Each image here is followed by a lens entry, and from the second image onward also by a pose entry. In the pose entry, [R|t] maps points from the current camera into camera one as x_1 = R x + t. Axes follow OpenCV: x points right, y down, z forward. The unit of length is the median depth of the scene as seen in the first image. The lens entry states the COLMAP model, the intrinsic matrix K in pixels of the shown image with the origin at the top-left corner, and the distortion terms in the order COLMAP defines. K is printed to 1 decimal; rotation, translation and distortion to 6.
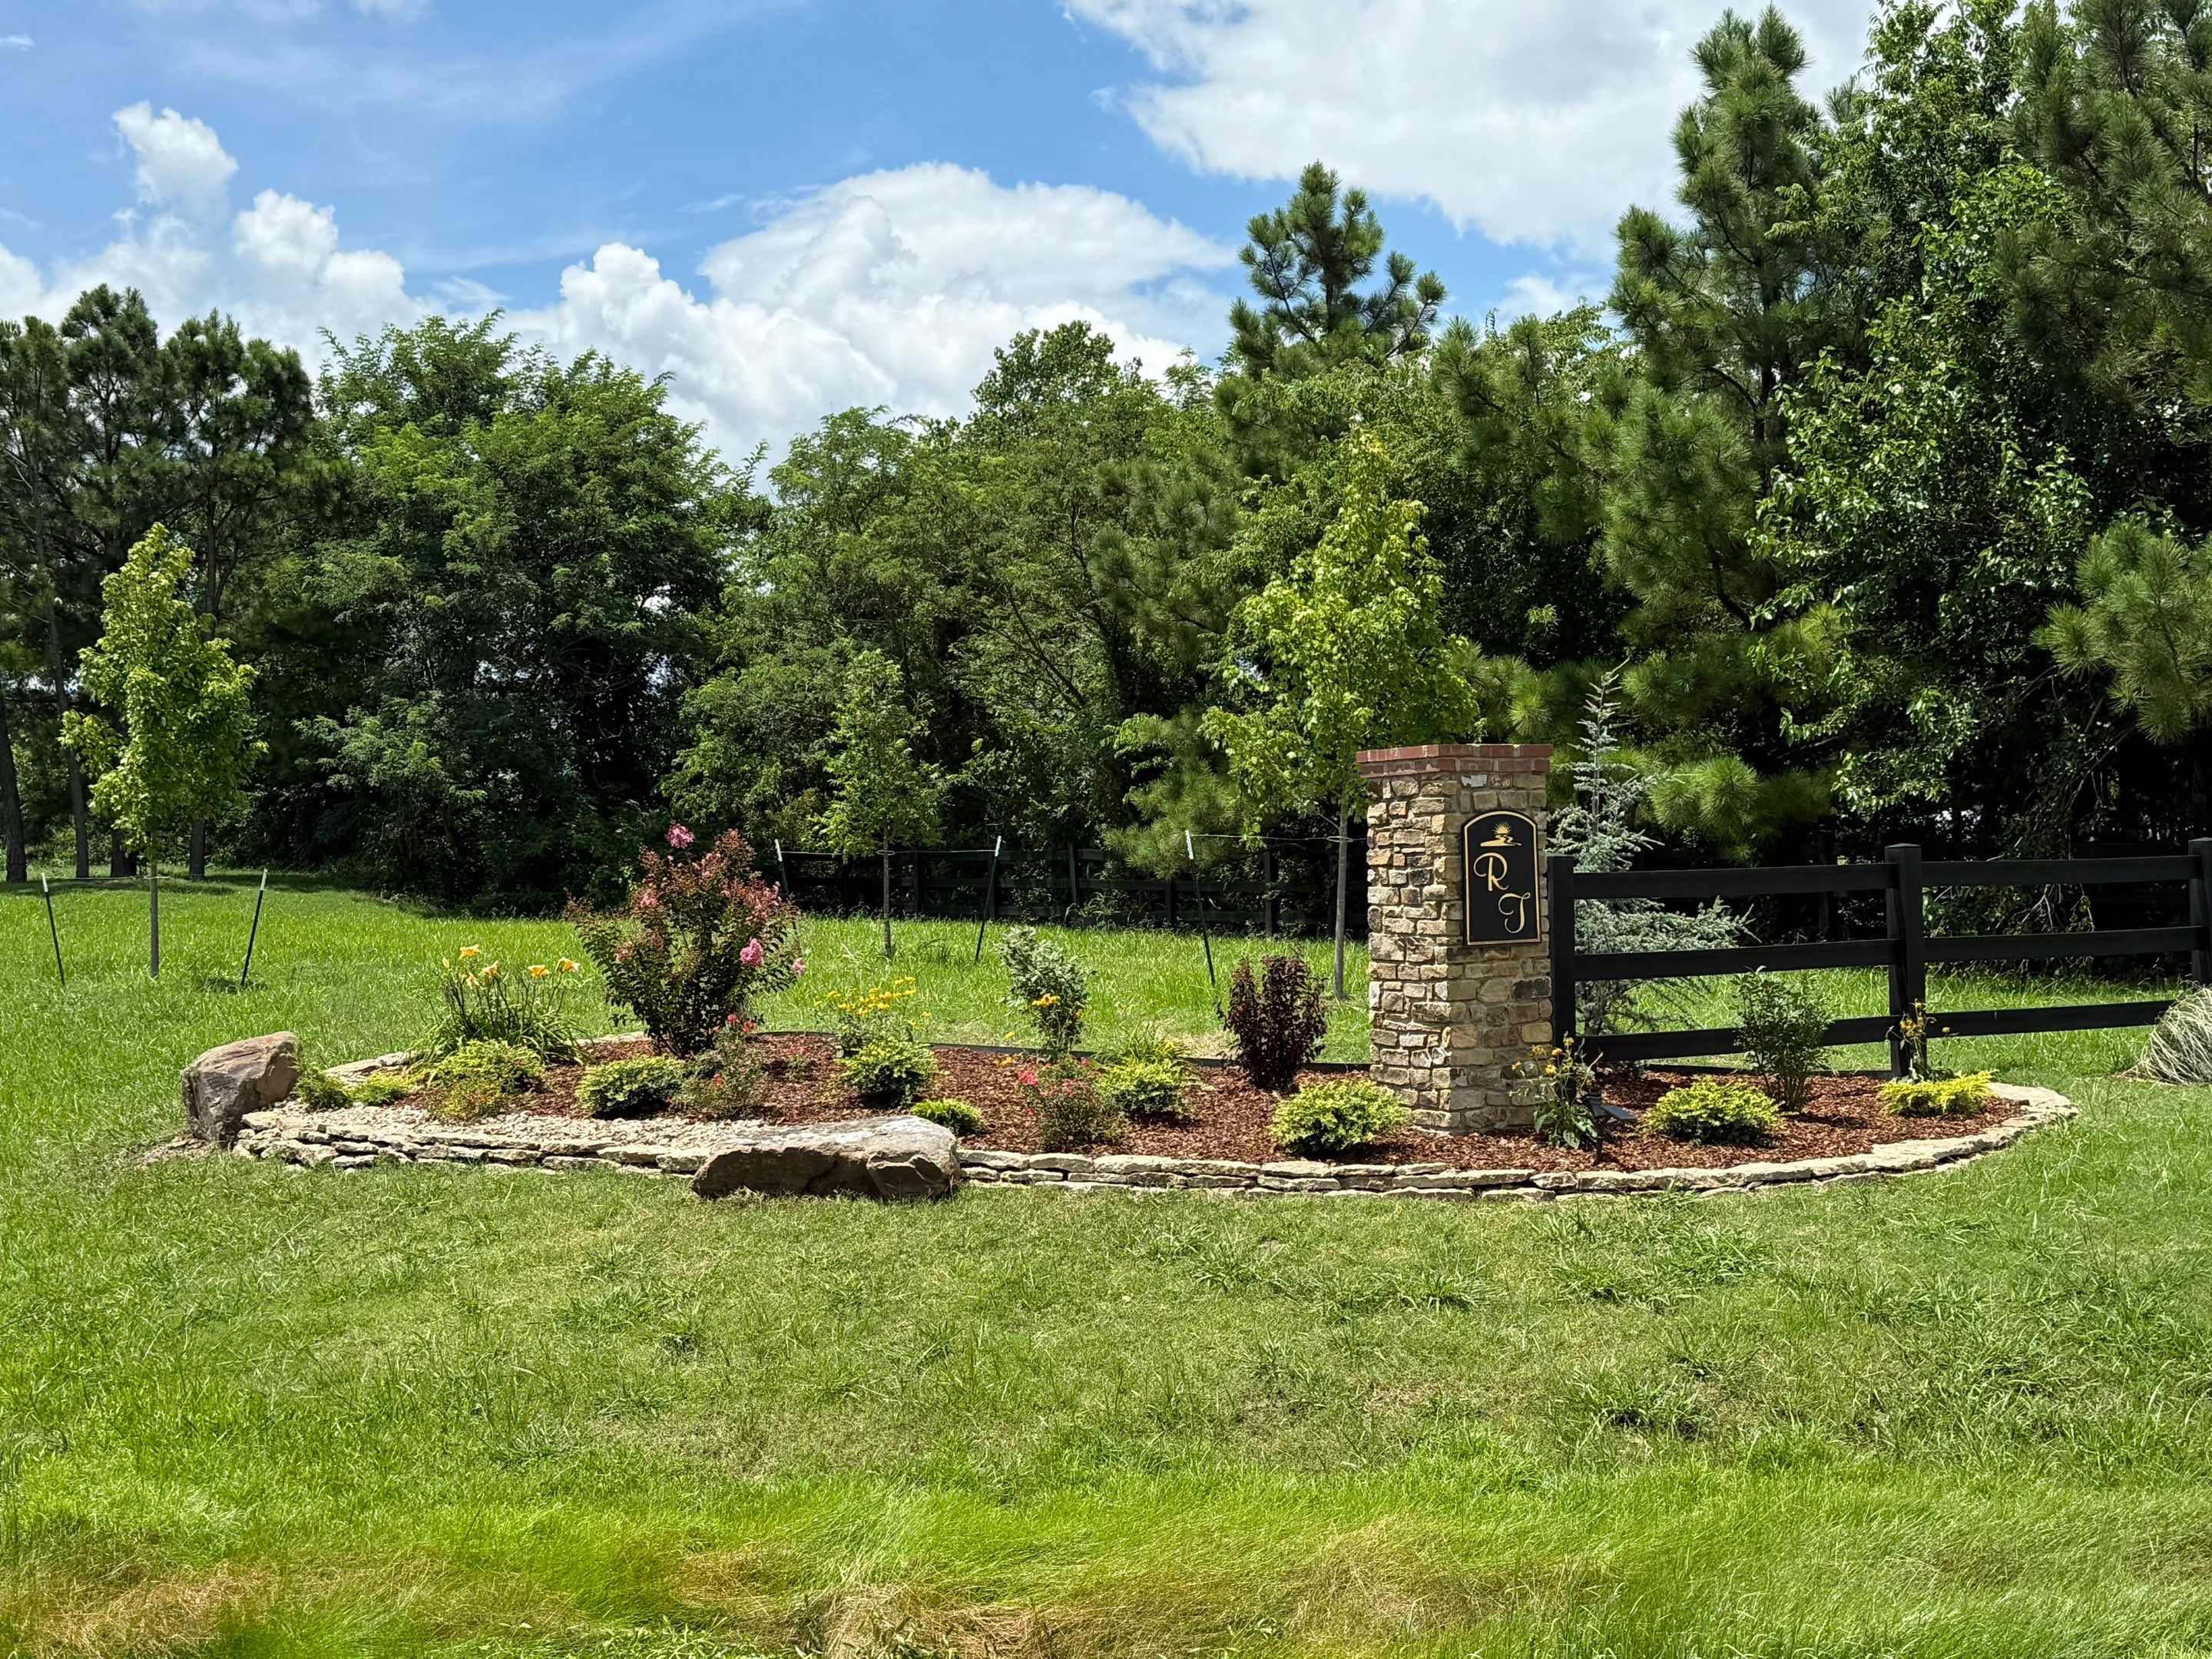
lens RADIAL K [[2968.5, 0, 1106.0], [0, 2968.5, 829.5], [0, 0, 1]] dist [0.157165, -0.072458]
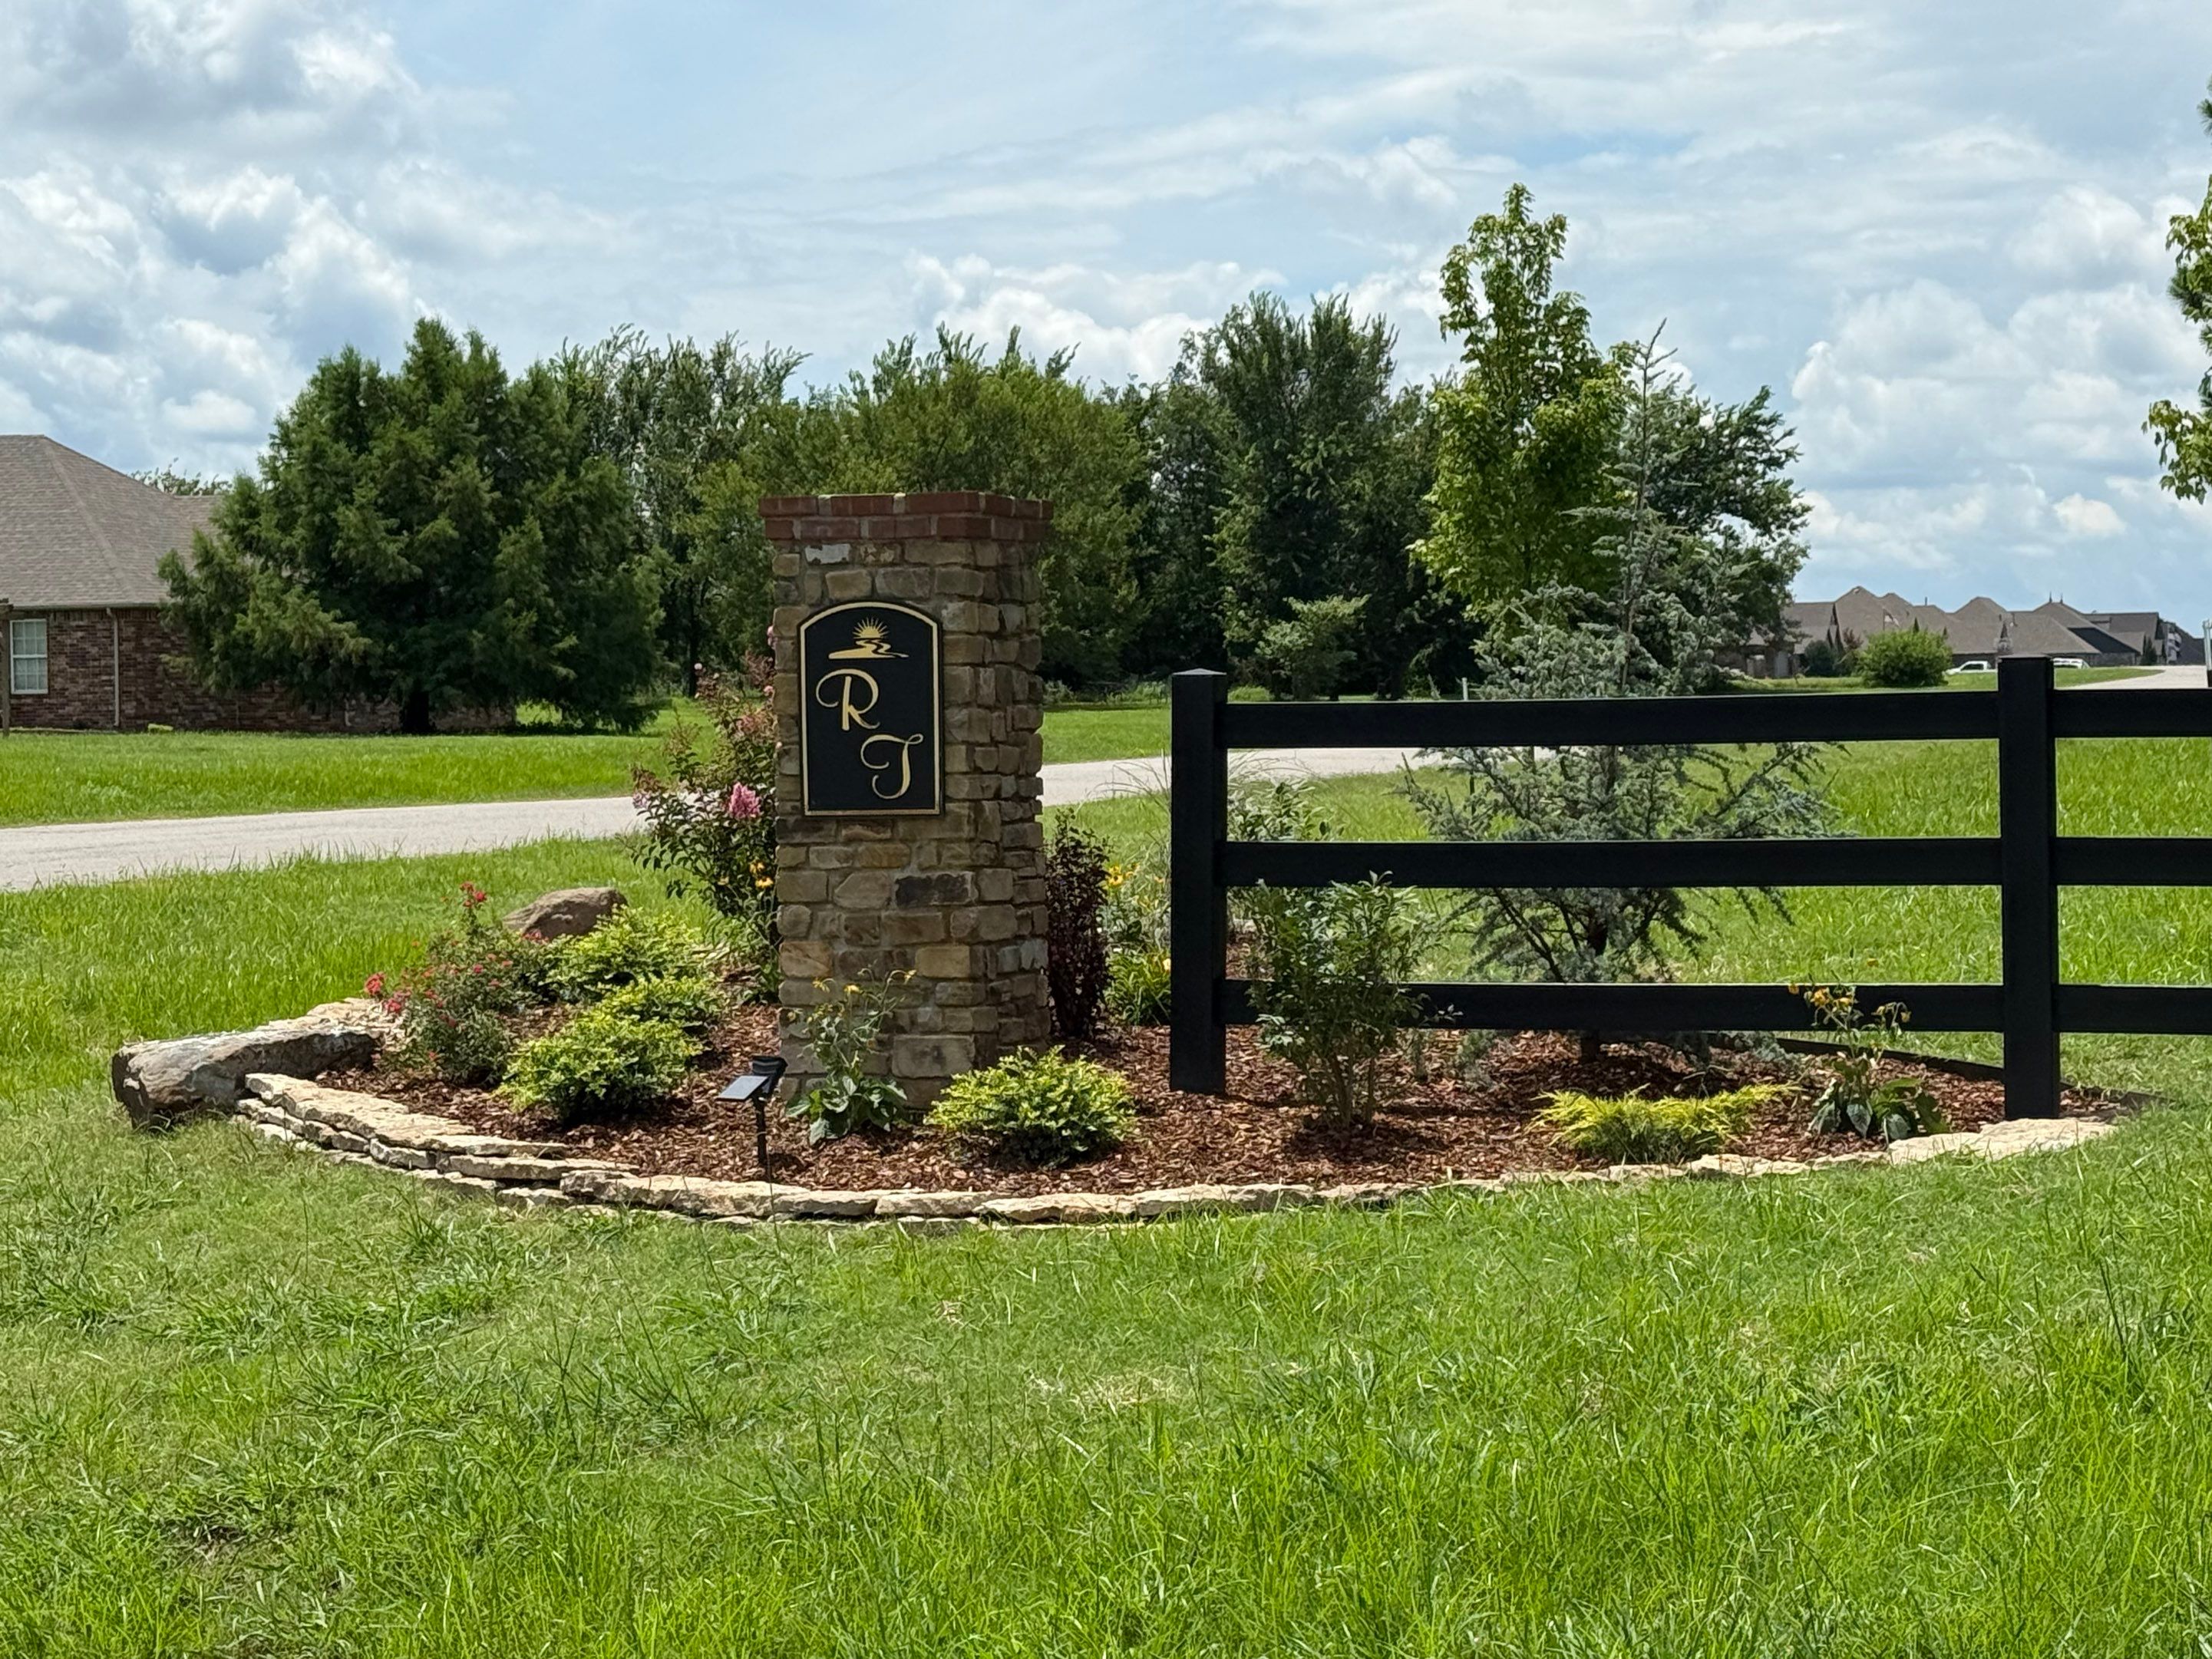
lens RADIAL K [[4743.7, 0, 1148.4], [0, 4743.7, 820.3], [0, 0, 1]] dist [0.156583, 0.147914]
pose [[0.619308, 0.033437, -0.784436, 0.866564], [0.003590, 0.998962, 0.045415, -0.004974], [0.785140, -0.030942, 0.618545, 0.395378]]
